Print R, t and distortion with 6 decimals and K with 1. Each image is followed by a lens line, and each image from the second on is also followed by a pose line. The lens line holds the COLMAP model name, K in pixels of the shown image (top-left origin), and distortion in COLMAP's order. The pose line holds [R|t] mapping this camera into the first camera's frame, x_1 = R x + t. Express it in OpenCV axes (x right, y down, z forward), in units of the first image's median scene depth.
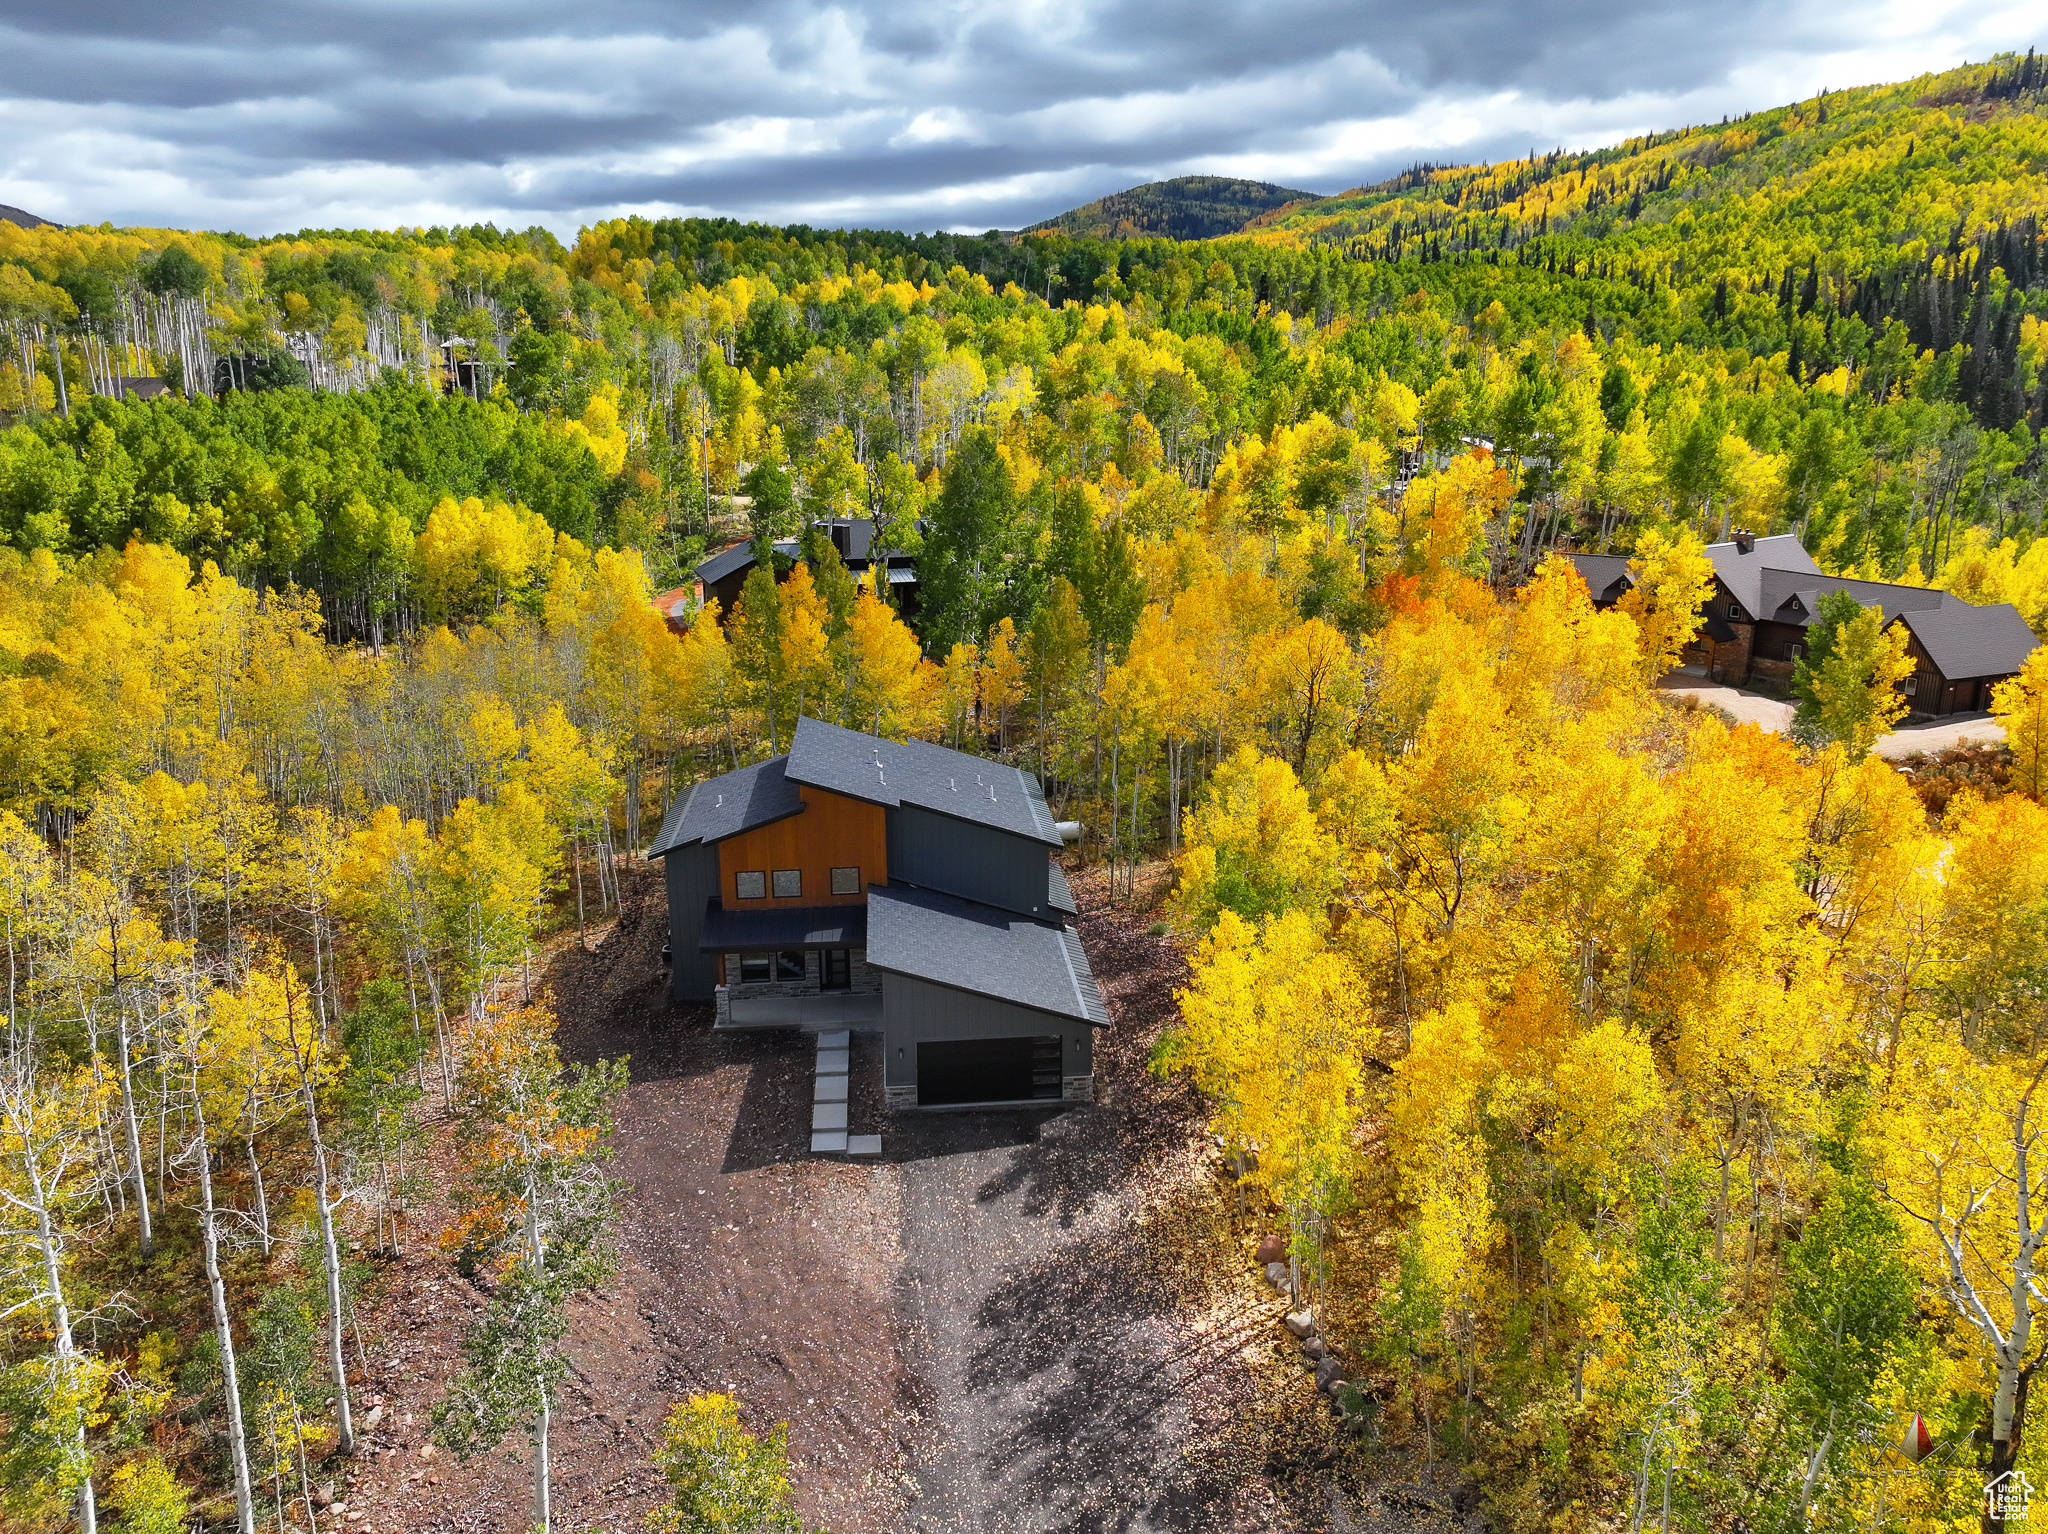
lens RADIAL K [[1430.5, 0, 1027.8], [0, 1430.5, 767.8], [0, 0, 1]] dist [-0.011031, 0.022045]
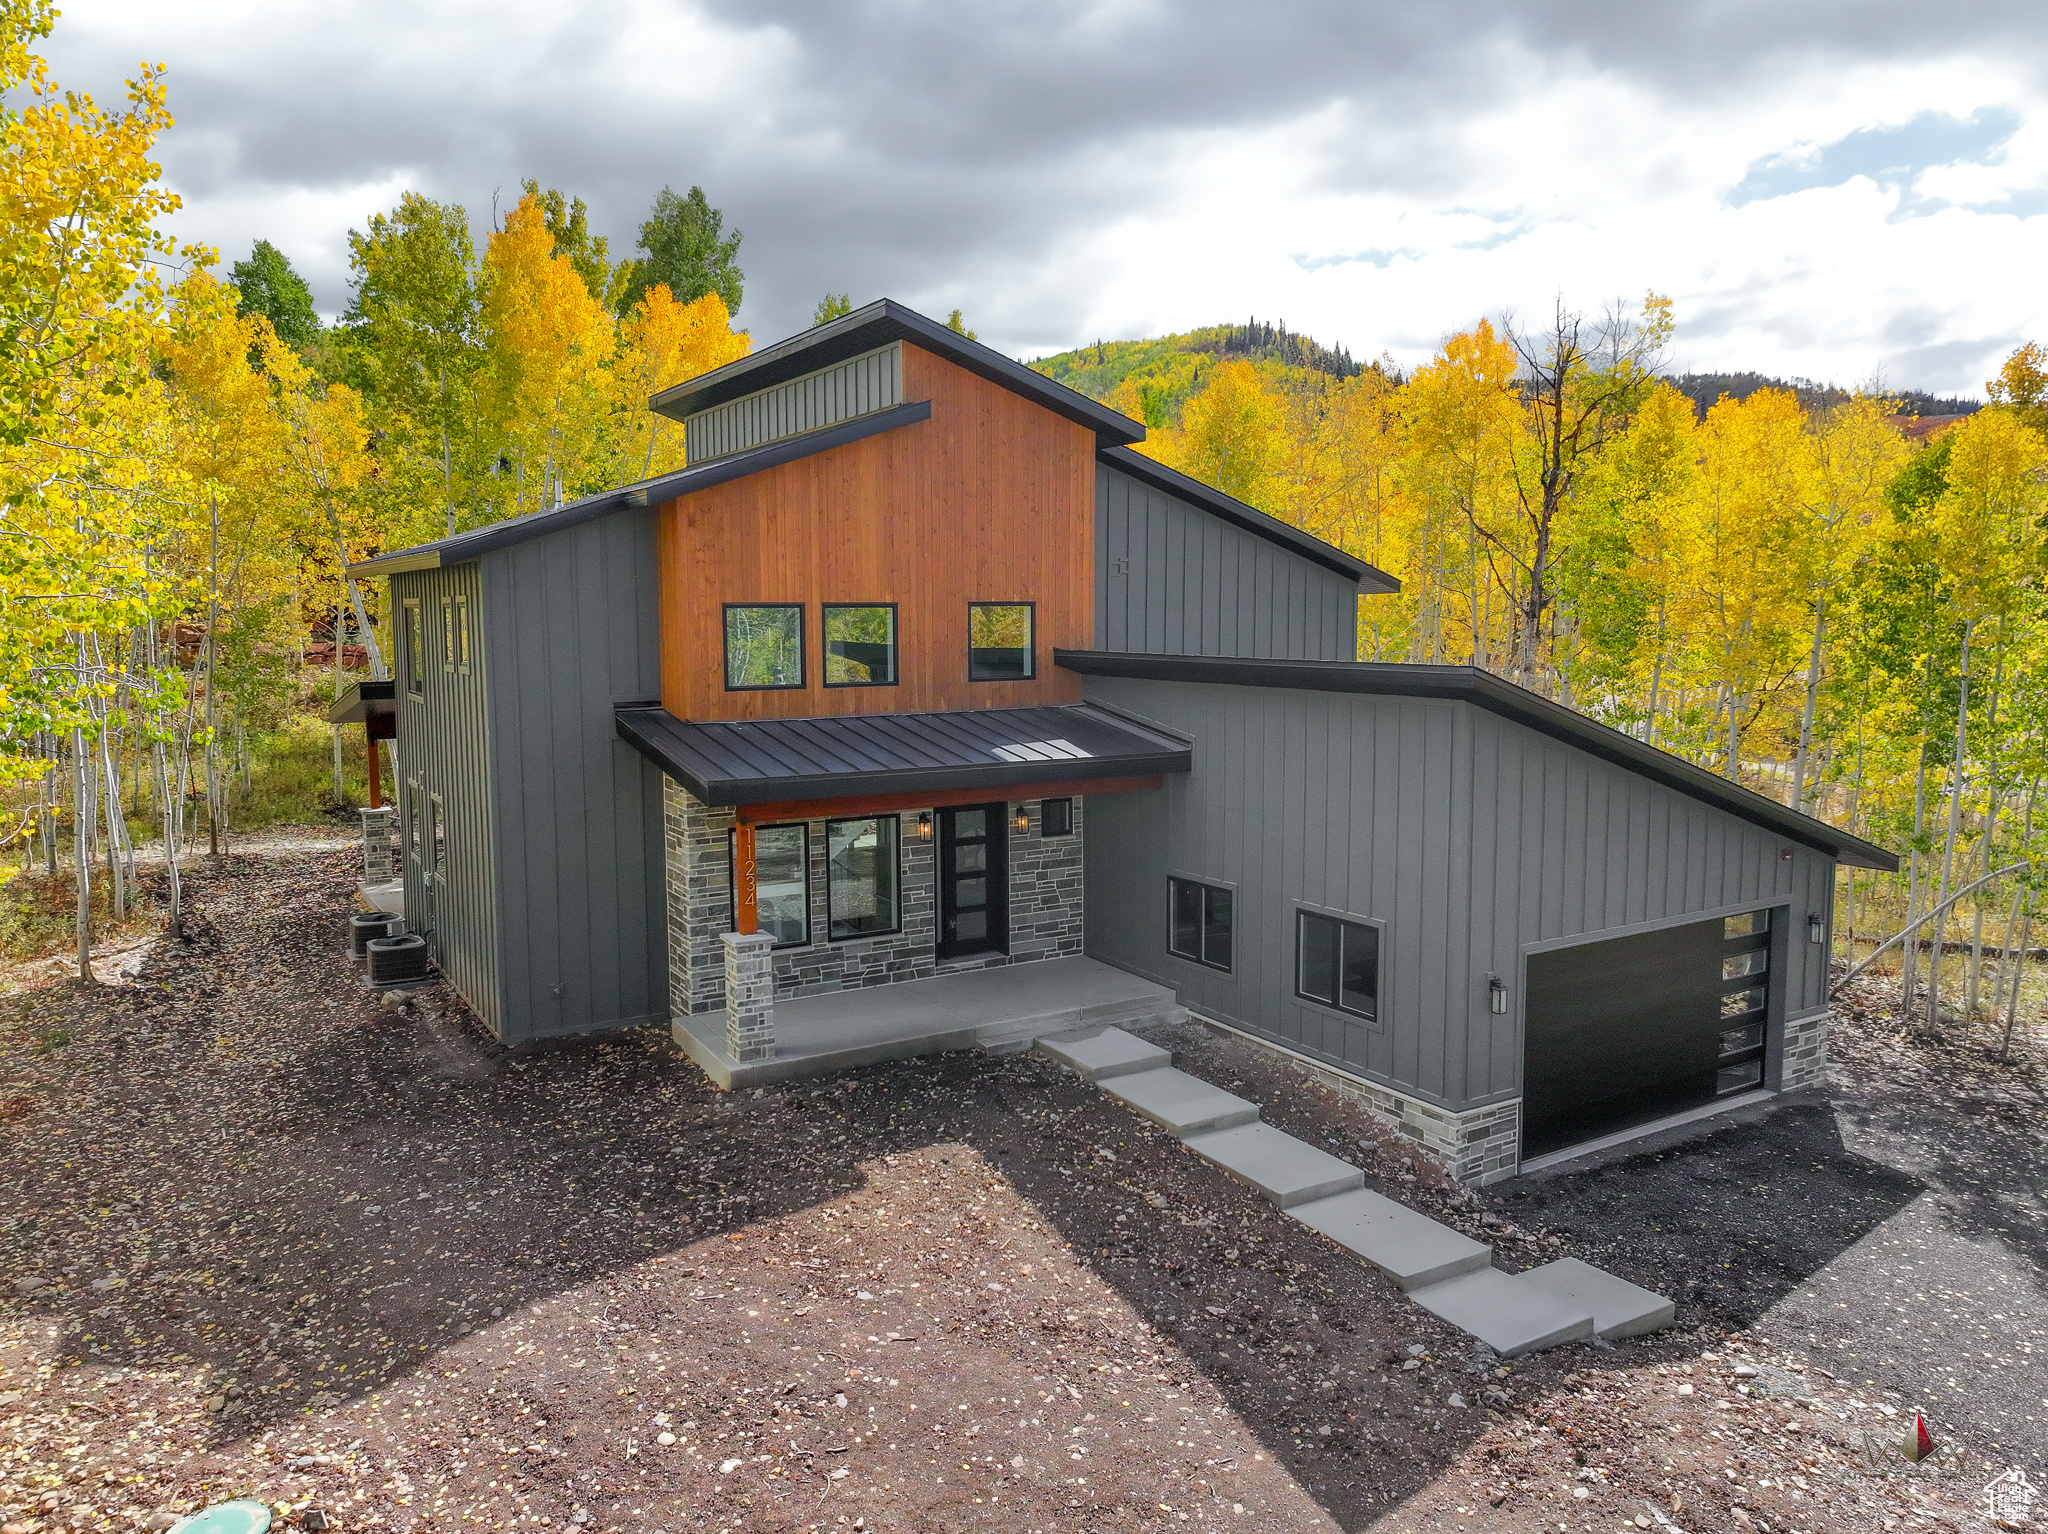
lens RADIAL K [[1430.5, 0, 1023.5], [0, 1430.5, 764.6], [0, 0, 1]] dist [-0.011031, 0.022045]
pose [[0.899532, -0.043012, 0.434732, -0.317100], [0.109626, 0.985524, -0.129326, 0.176480], [-0.422876, 0.163991, 0.891226, 0.742625]]
